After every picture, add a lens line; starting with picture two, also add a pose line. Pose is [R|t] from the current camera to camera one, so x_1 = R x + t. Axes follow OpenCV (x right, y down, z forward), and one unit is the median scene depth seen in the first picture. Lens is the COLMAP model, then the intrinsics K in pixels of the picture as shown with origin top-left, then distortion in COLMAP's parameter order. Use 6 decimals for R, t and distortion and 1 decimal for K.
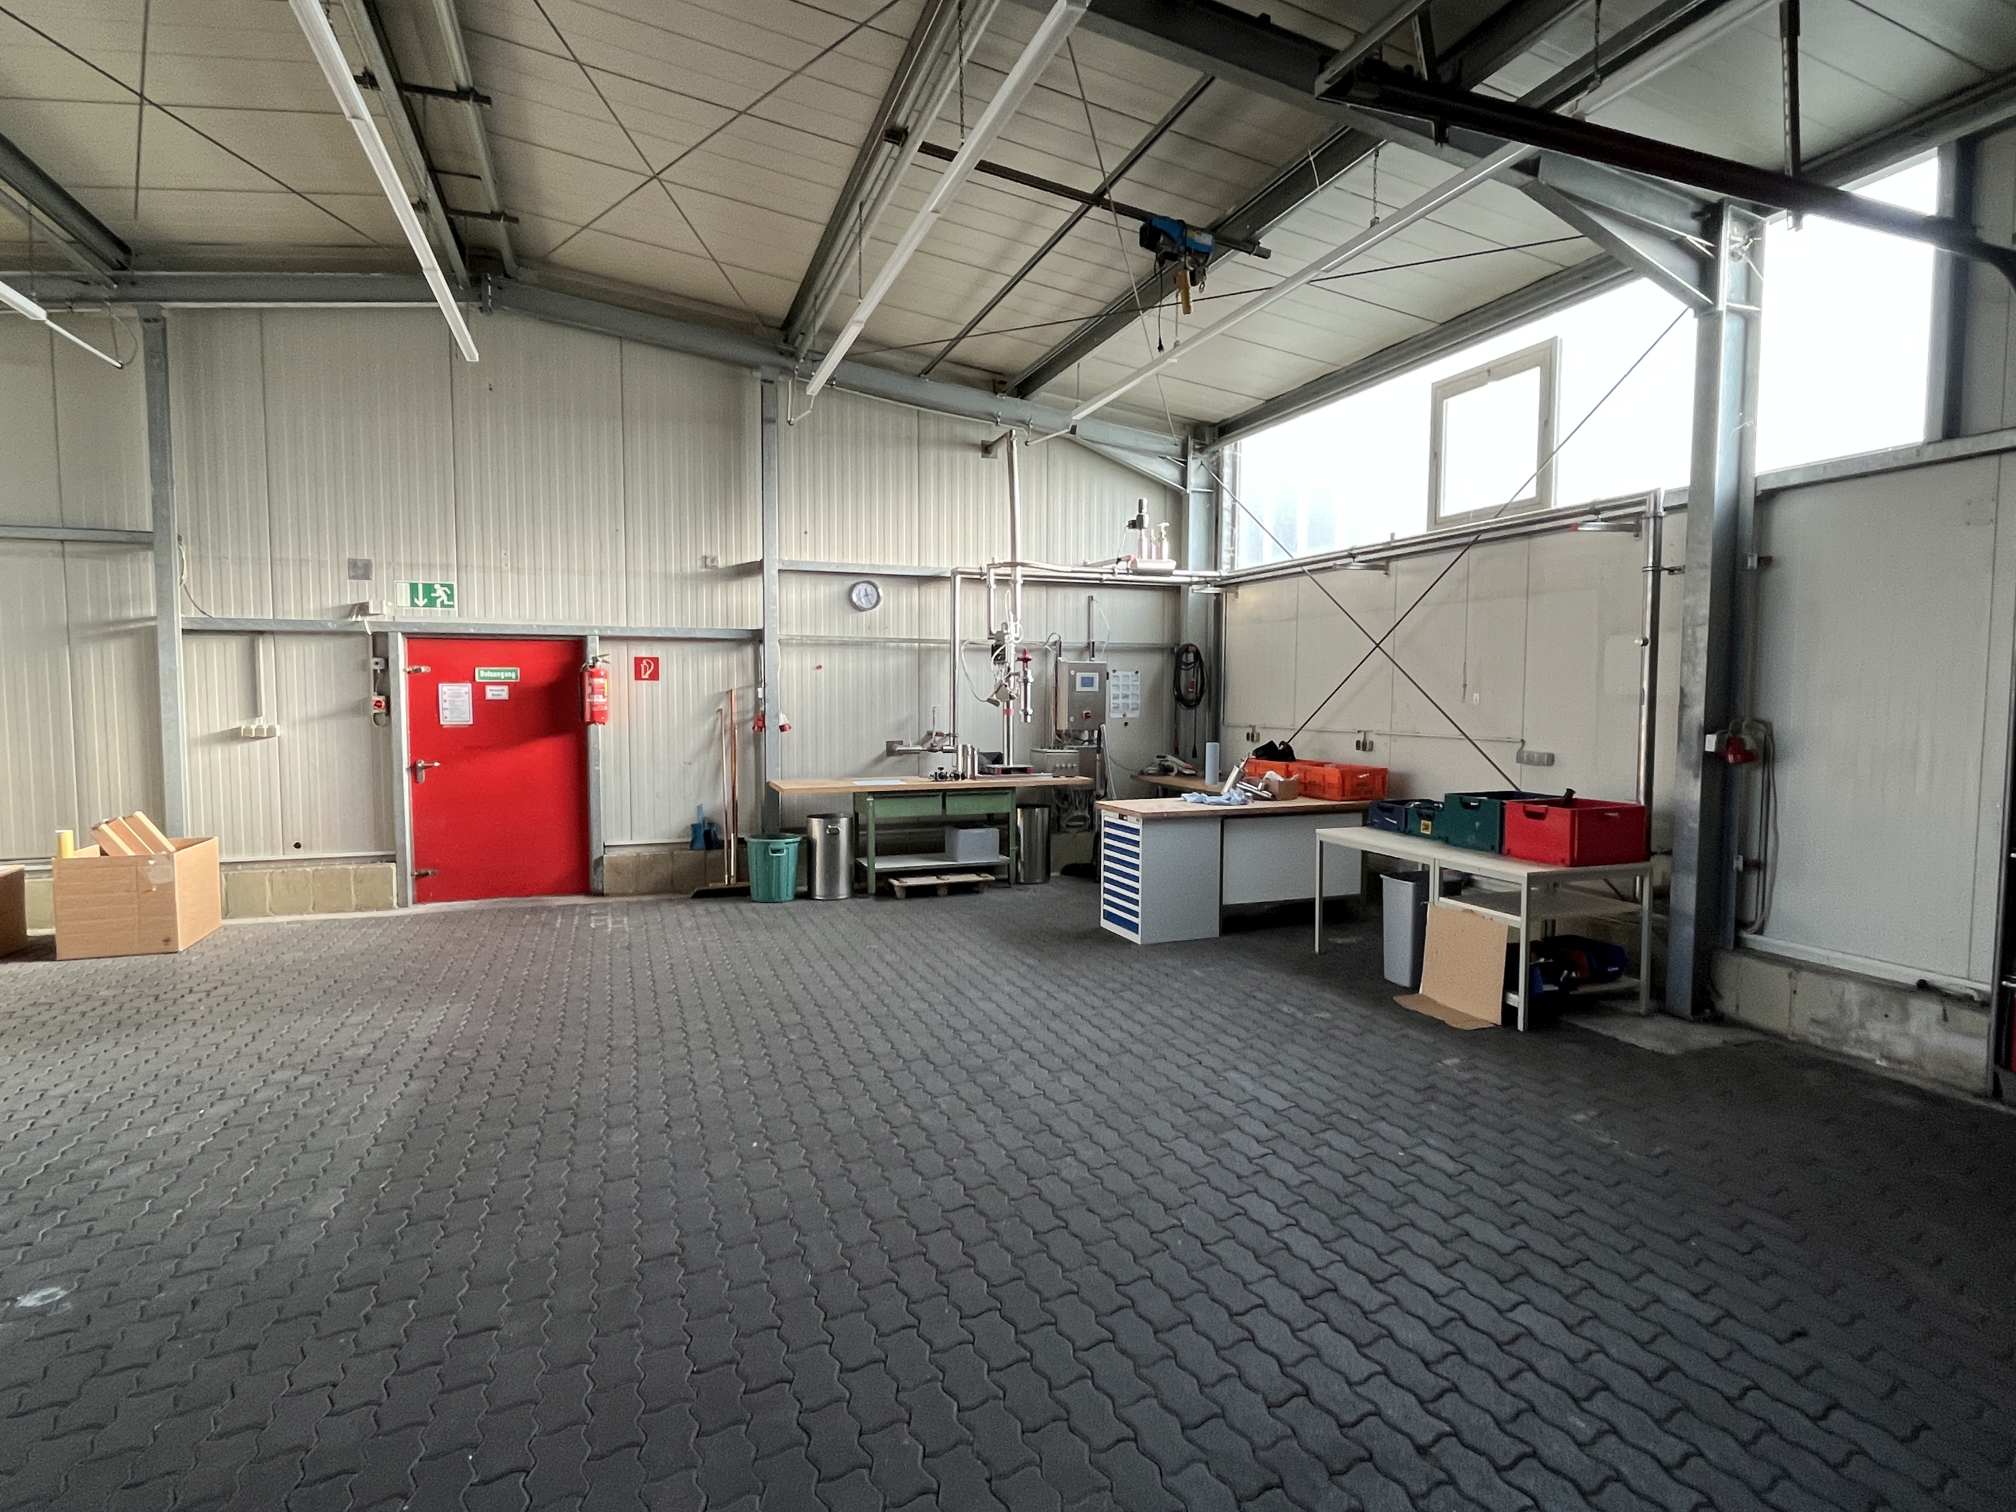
lens RADIAL K [[1065.1, 0, 1008.0], [0, 1065.1, 756.0], [0, 0, 1]] dist [-0.003004, -0.000886]
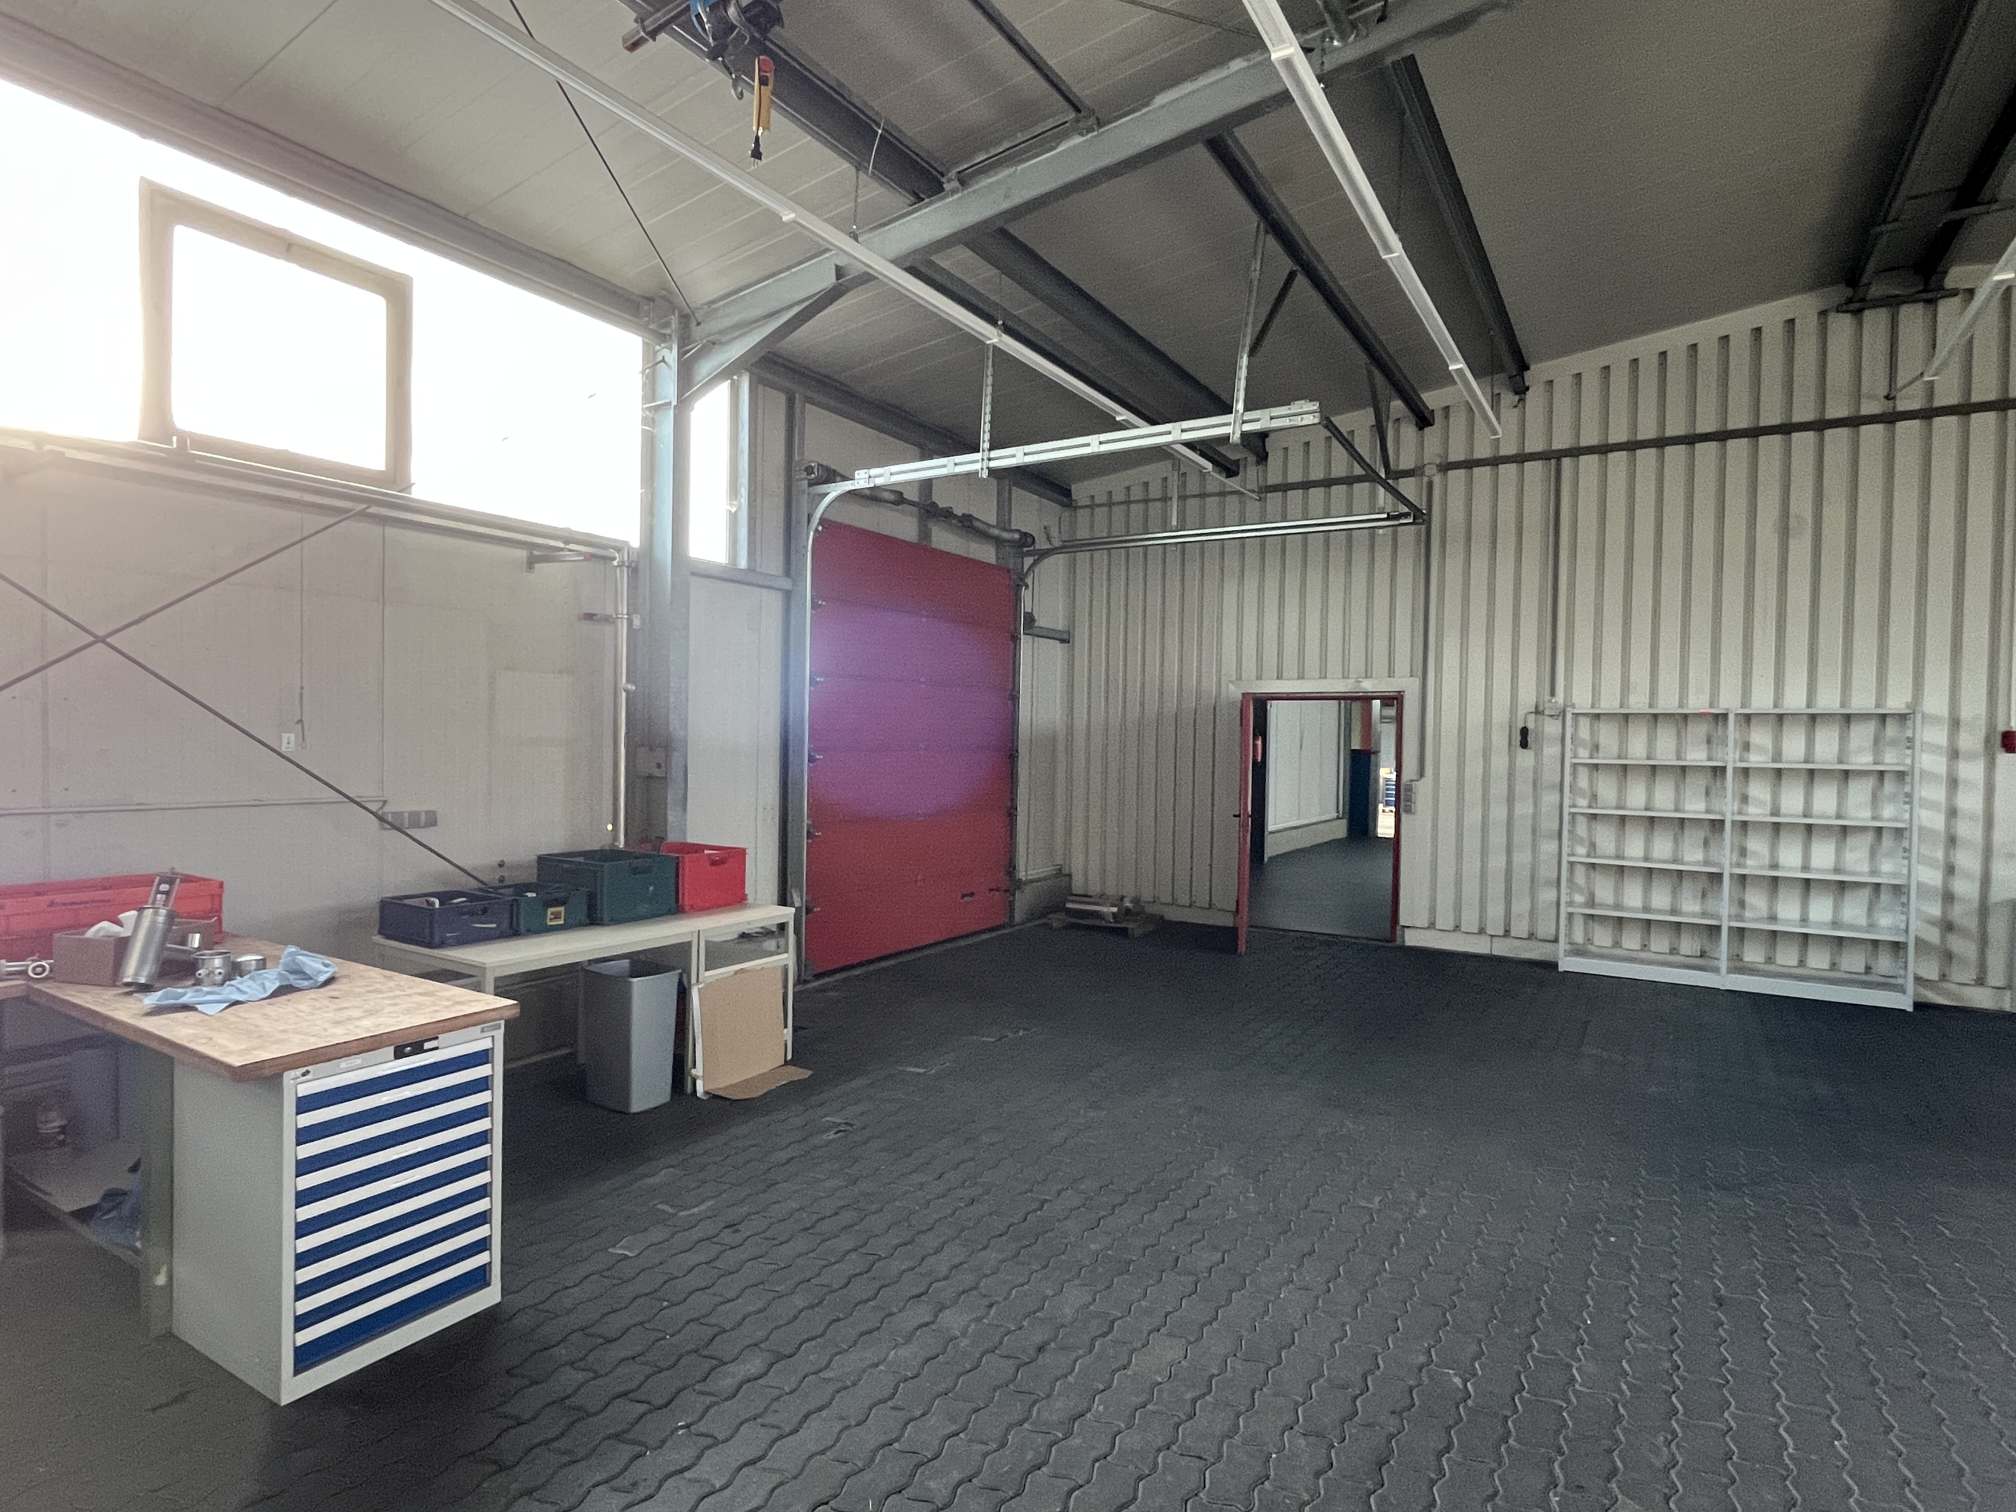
lens RADIAL K [[1065.1, 0, 1008.0], [0, 1065.1, 756.0], [0, 0, 1]] dist [-0.003004, -0.000886]
pose [[-0.619501, -0.027937, 0.784499, -0.438621], [0.026911, 0.998023, 0.056791, -0.089908], [-0.784534, 0.056294, -0.617525, 1.356249]]
